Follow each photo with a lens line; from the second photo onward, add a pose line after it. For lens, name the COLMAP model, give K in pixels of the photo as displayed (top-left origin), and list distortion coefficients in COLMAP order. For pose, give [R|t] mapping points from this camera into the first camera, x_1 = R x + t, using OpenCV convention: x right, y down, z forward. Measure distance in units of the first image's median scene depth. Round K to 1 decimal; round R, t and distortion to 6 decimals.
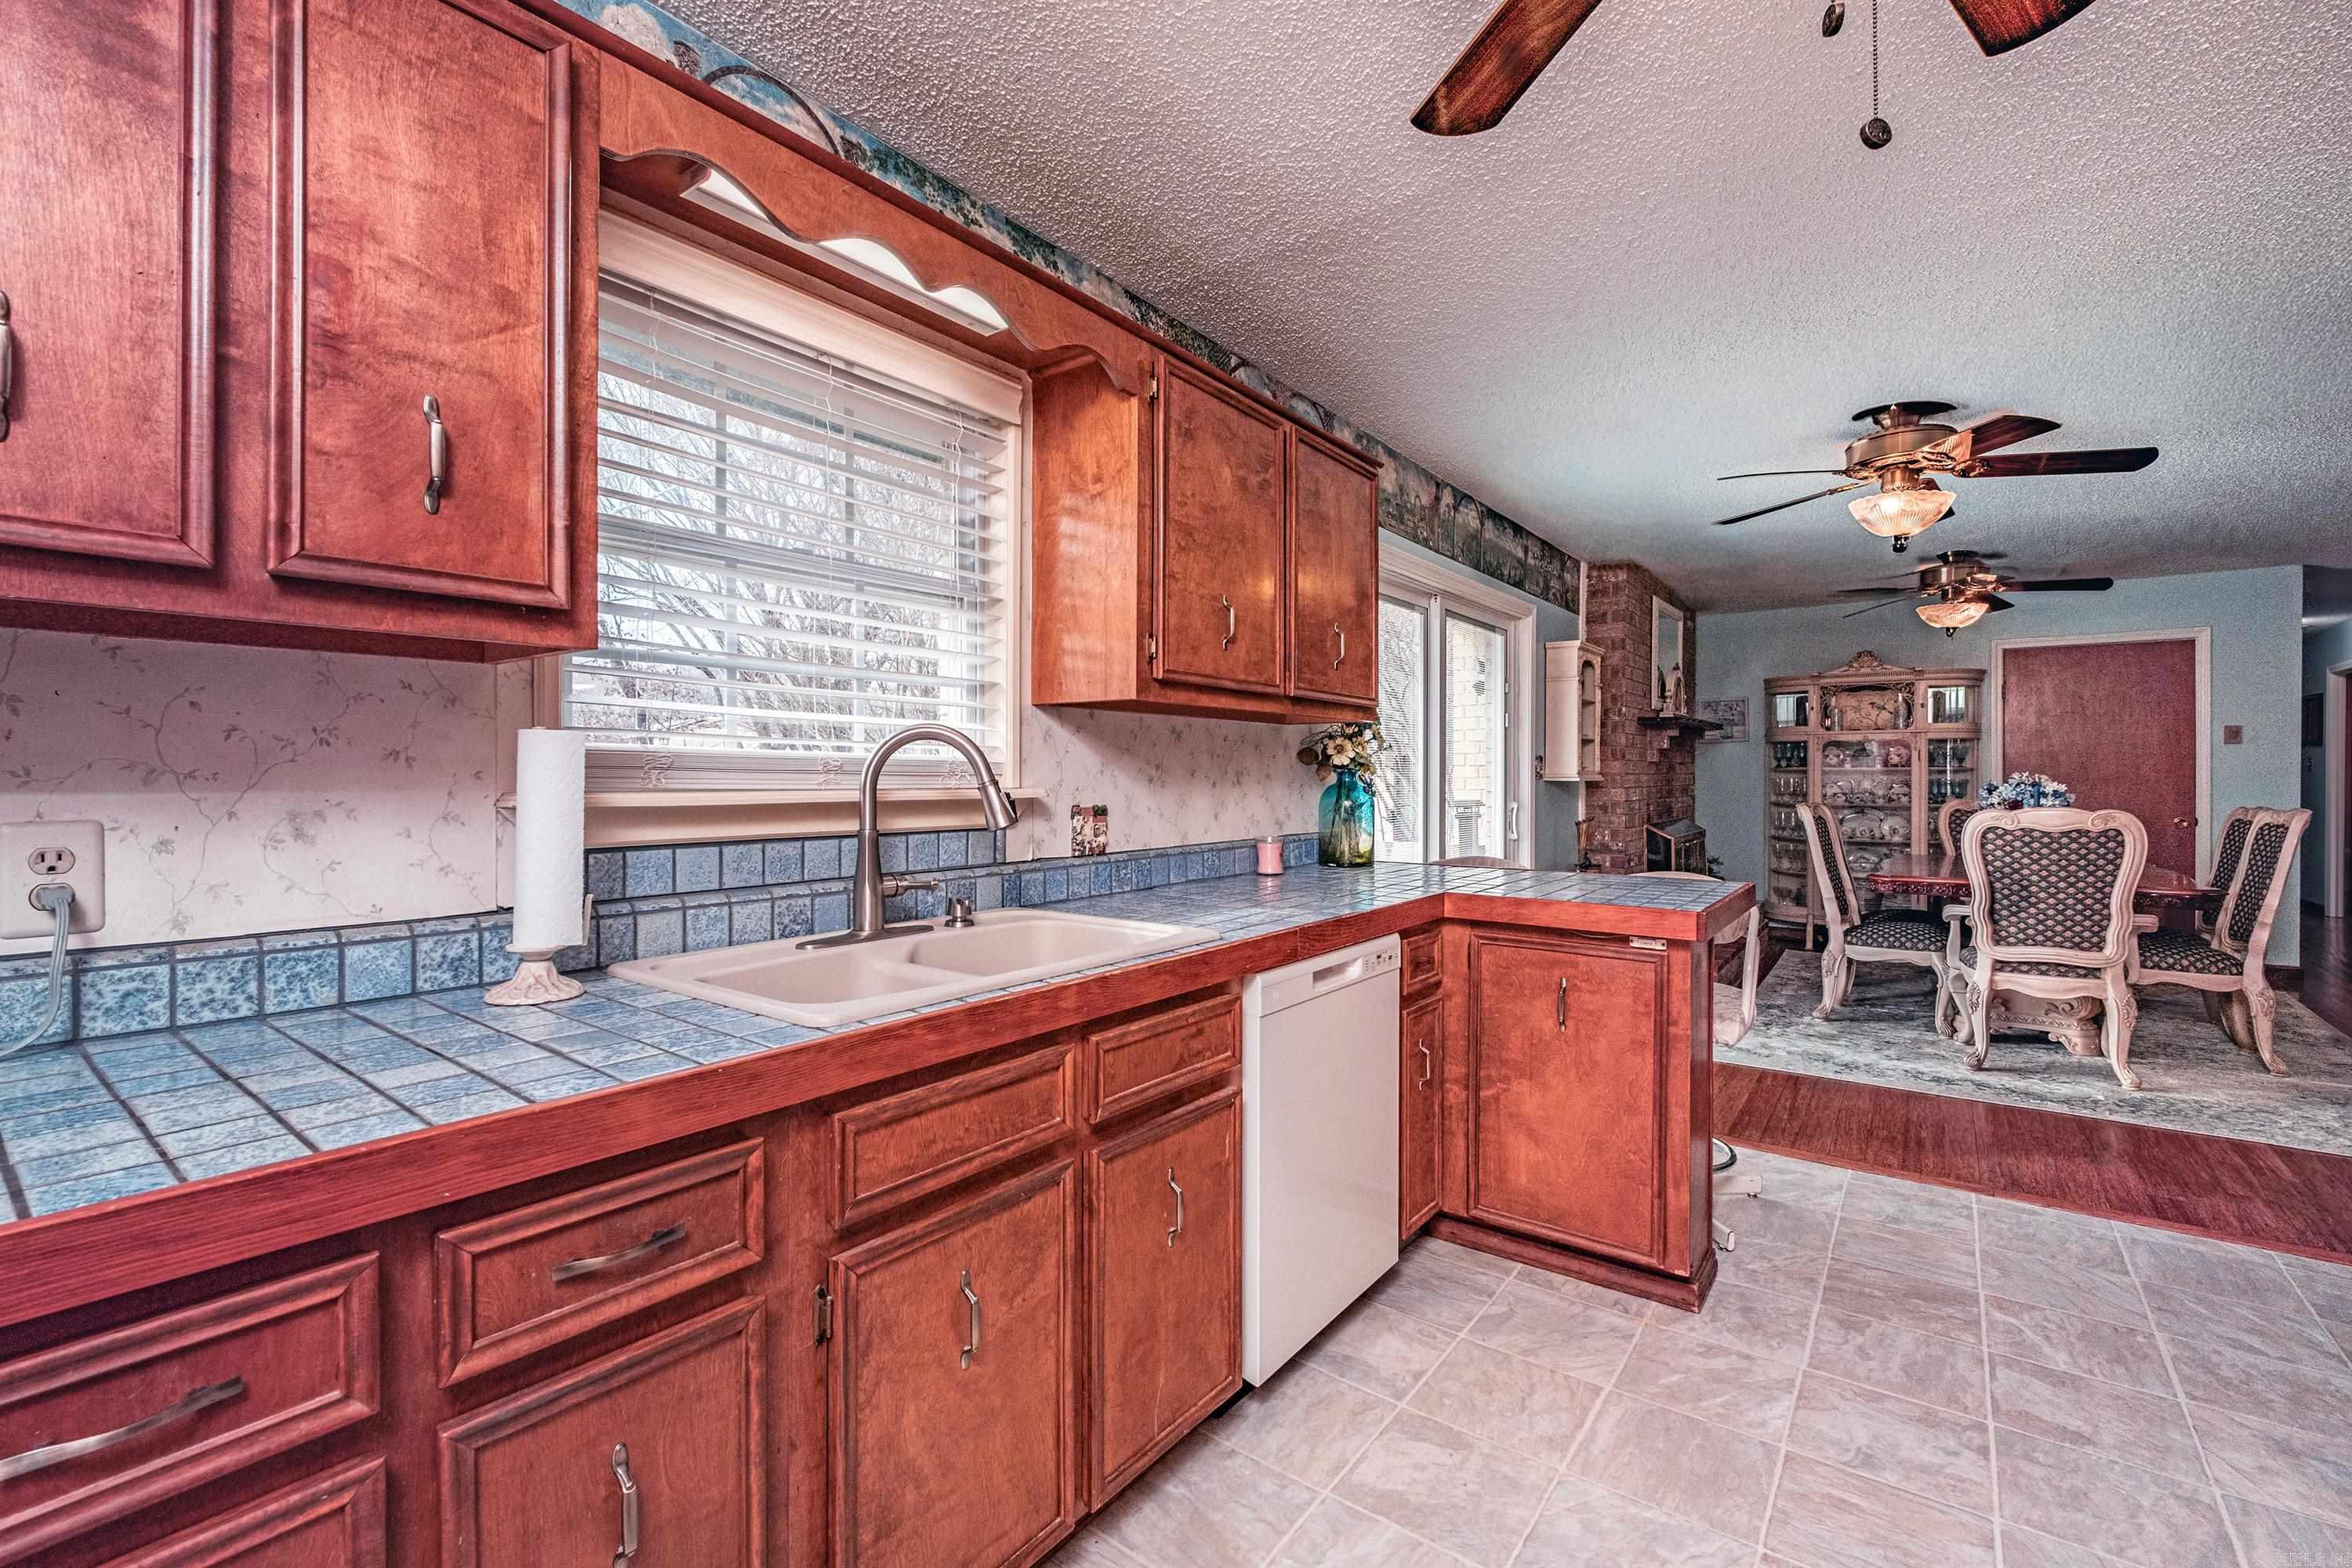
lens RADIAL K [[1002.9, 0, 1196.1], [0, 1002.9, 771.8], [0, 0, 1]] dist [0.007271, -0.001635]
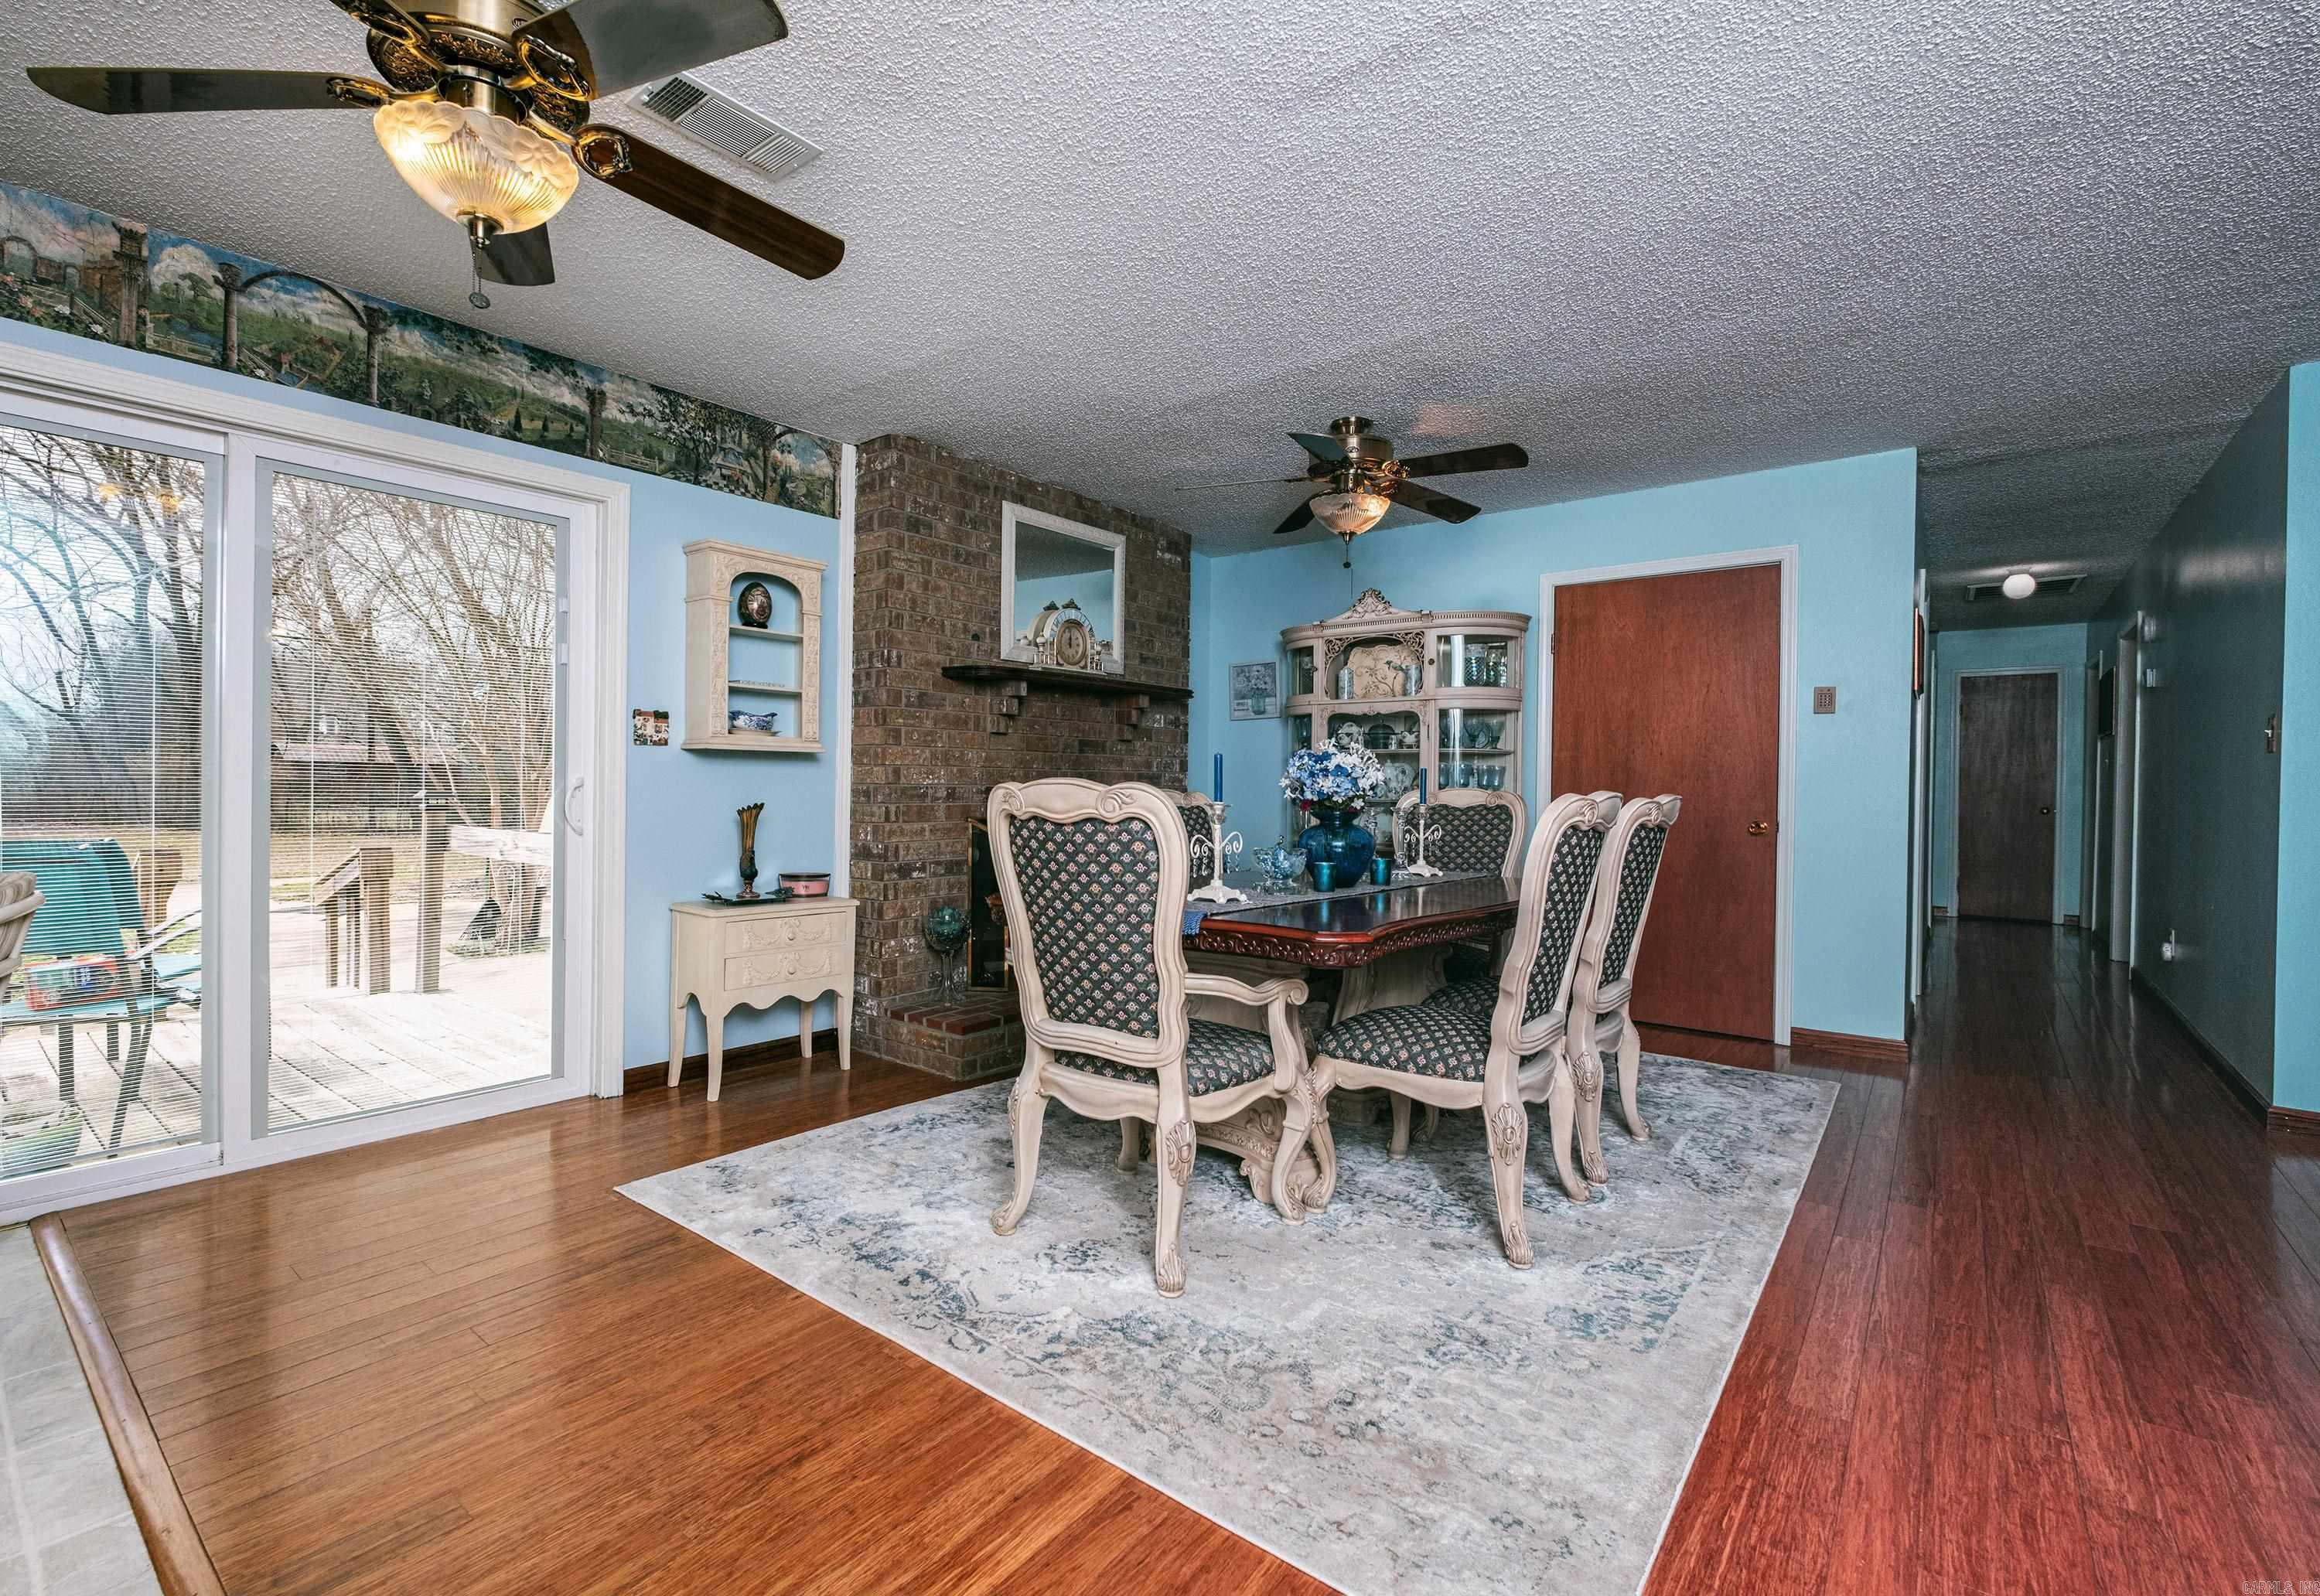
lens RADIAL K [[1020.2, 0, 1146.2], [0, 1020.2, 783.2], [0, 0, 1]] dist [0.000171, -0.000185]
pose [[0.999187, 0.010742, -0.038852, 0.630806], [-0.010706, 0.999942, 0.001110, 0.025461], [0.038861, -0.000693, 0.999244, 0.302625]]
